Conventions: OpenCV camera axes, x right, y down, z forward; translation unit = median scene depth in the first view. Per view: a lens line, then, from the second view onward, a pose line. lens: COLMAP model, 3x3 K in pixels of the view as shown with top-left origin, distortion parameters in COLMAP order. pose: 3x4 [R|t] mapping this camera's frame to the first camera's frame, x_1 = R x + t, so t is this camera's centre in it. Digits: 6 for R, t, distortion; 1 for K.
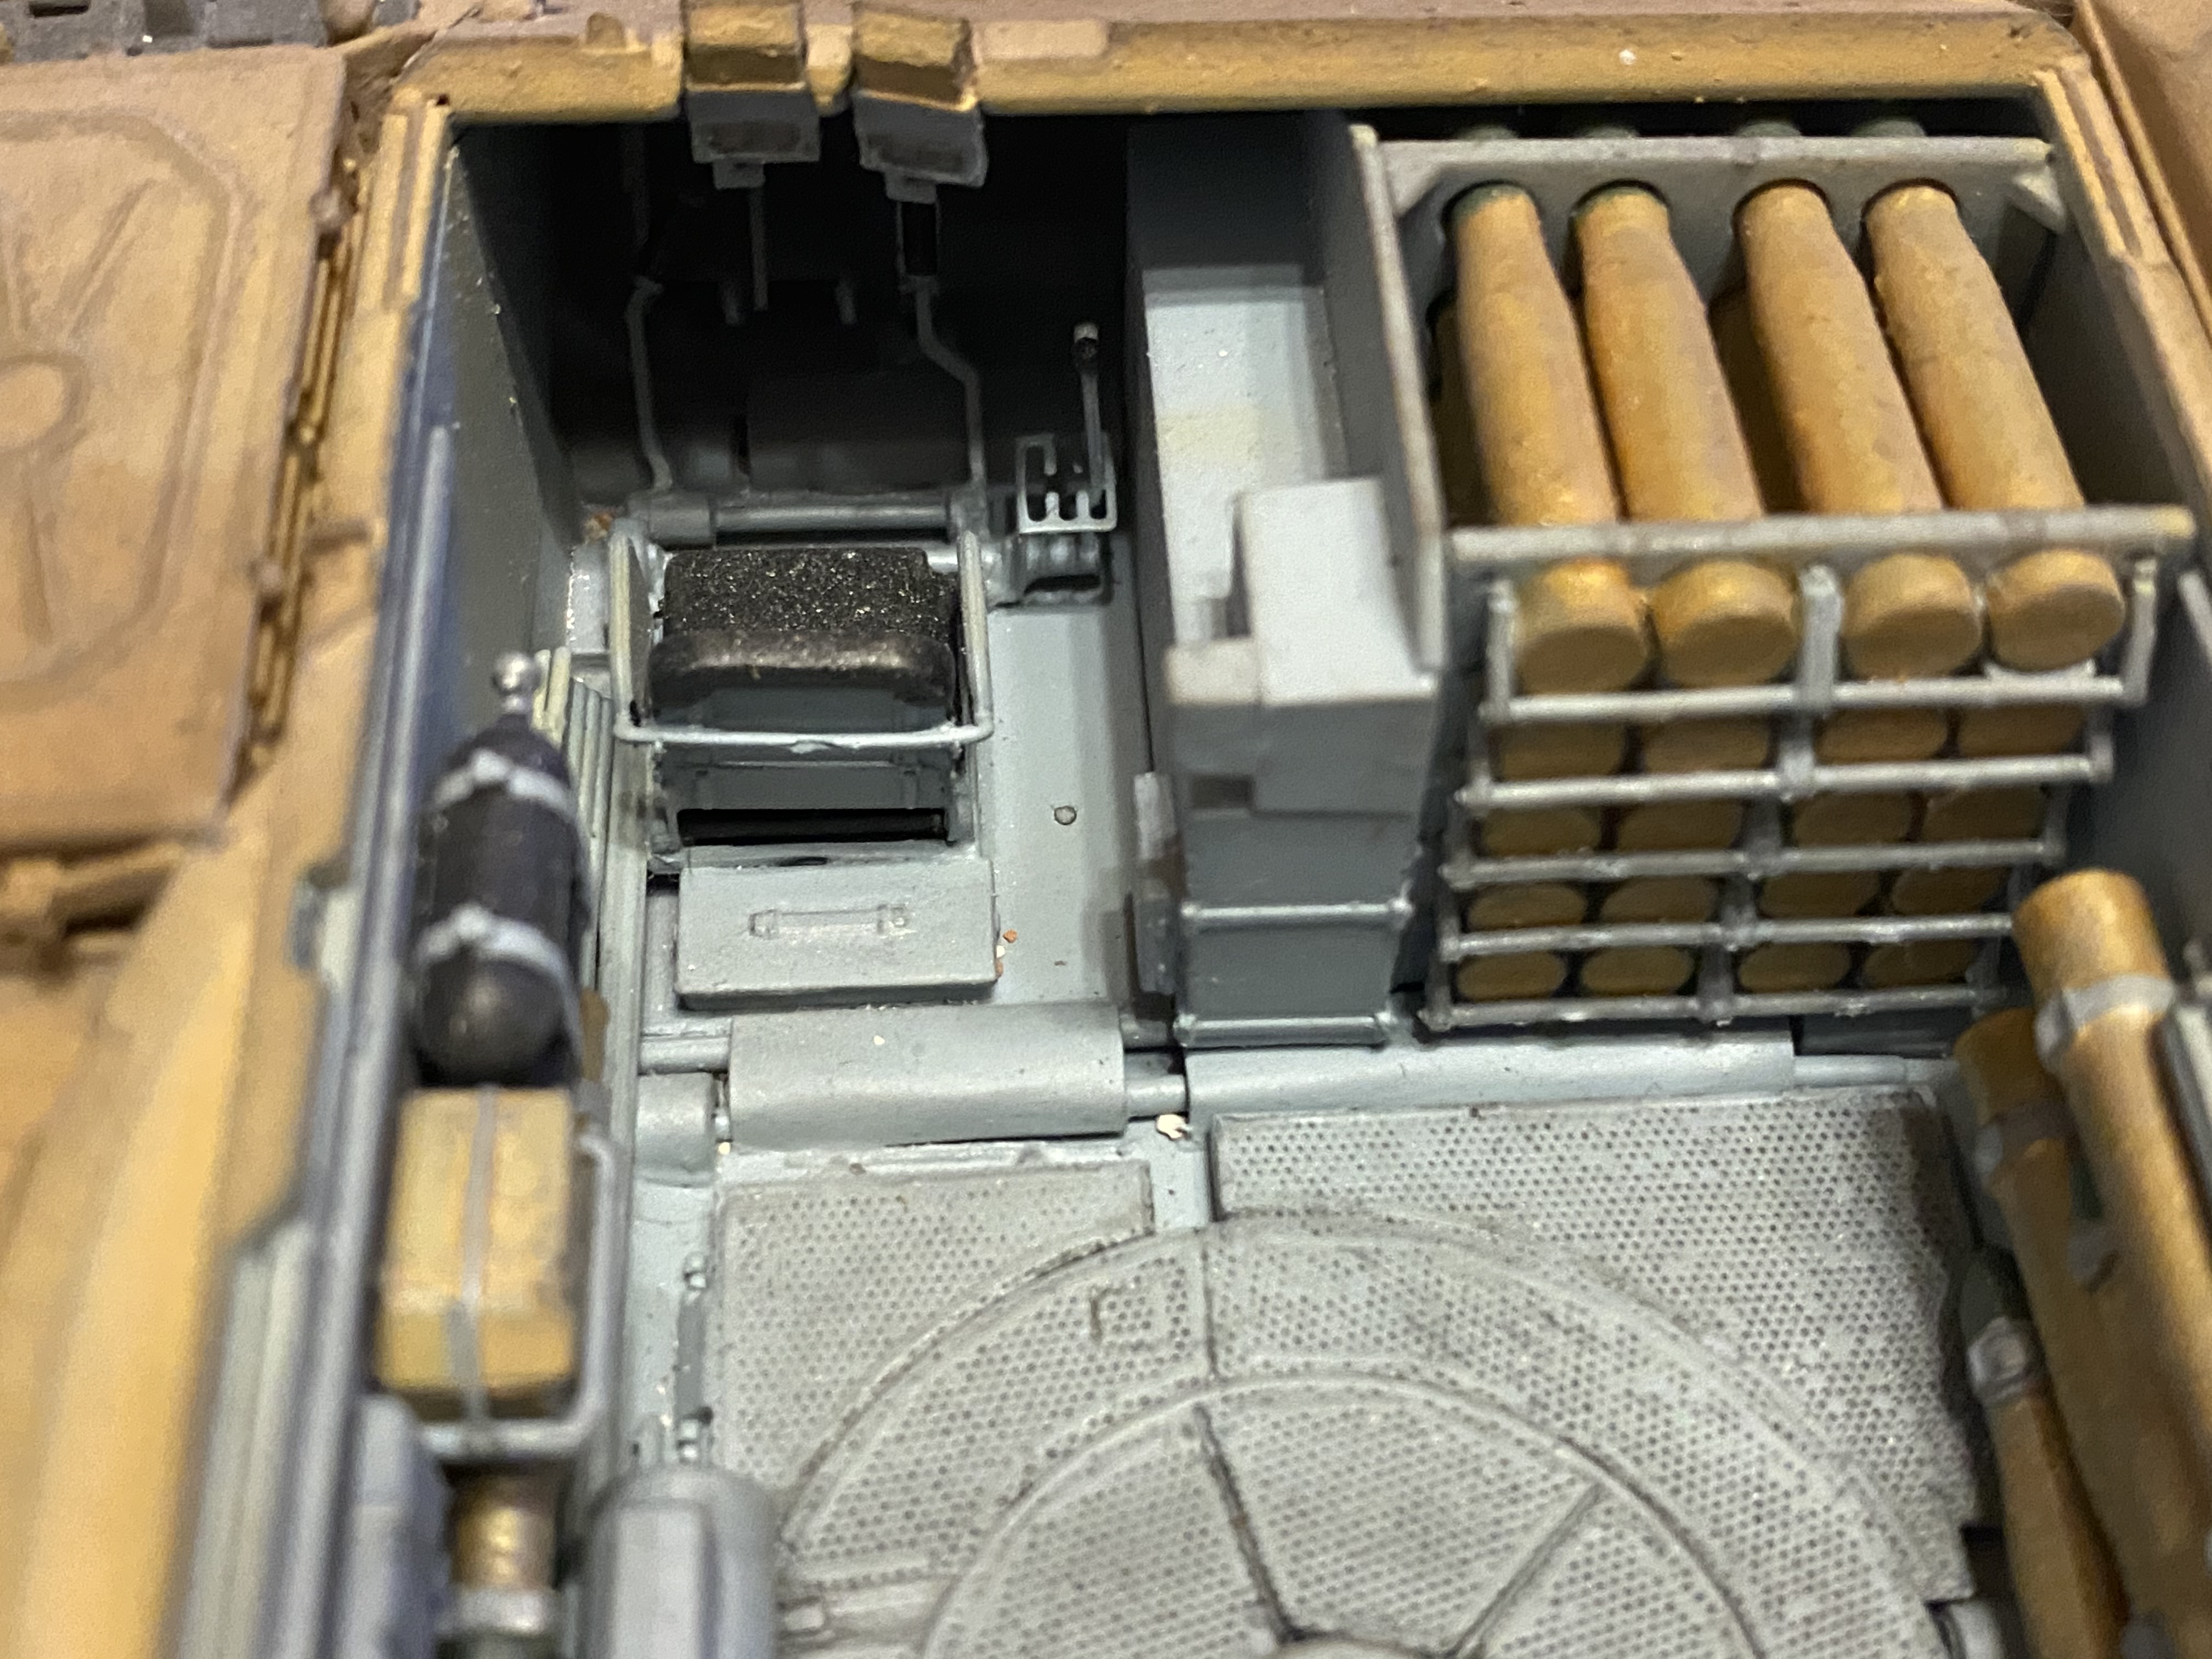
lens RADIAL K [[2587.8, 0, 1106.0], [0, 2587.8, 829.5], [0, 0, 1]] dist [0.166701, -0.782324]
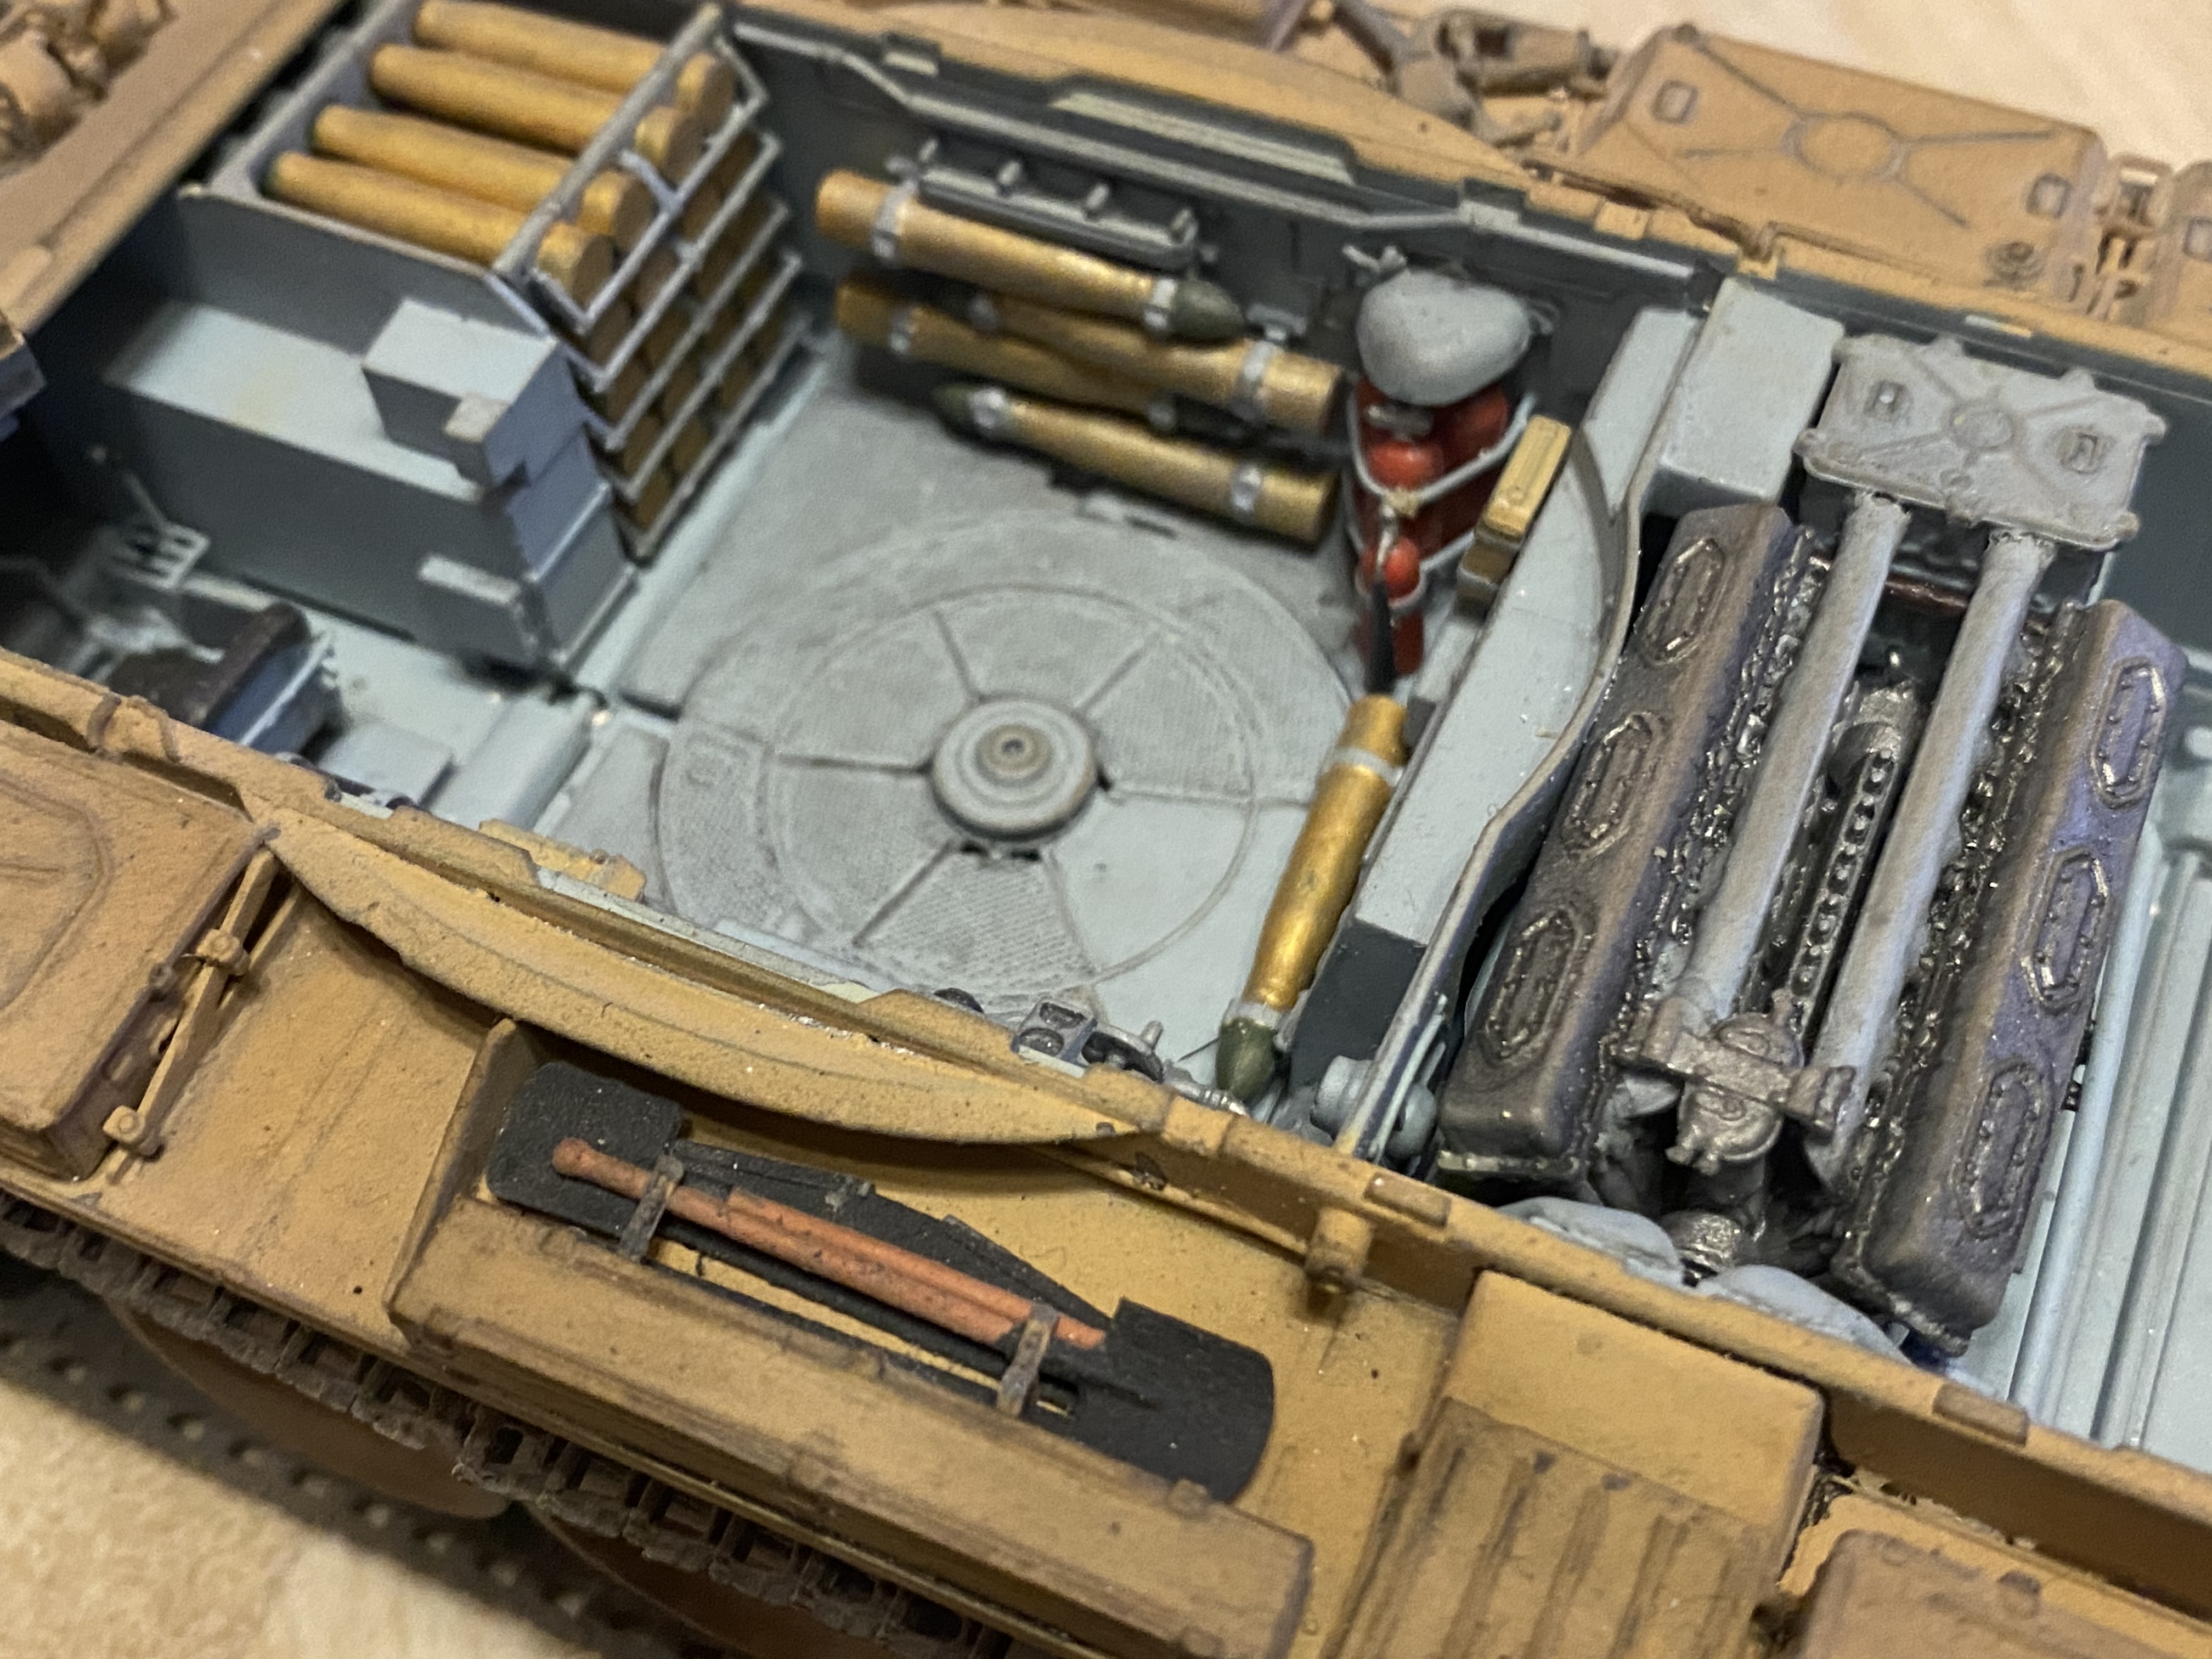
lens RADIAL K [[2587.8, 0, 1106.0], [0, 2587.8, 829.5], [0, 0, 1]] dist [0.166701, -0.782324]
pose [[0.457908, -0.746904, 0.482135, -0.714031], [0.741294, 0.620159, 0.256682, -0.023813], [-0.490718, 0.239867, 0.837652, -0.499018]]
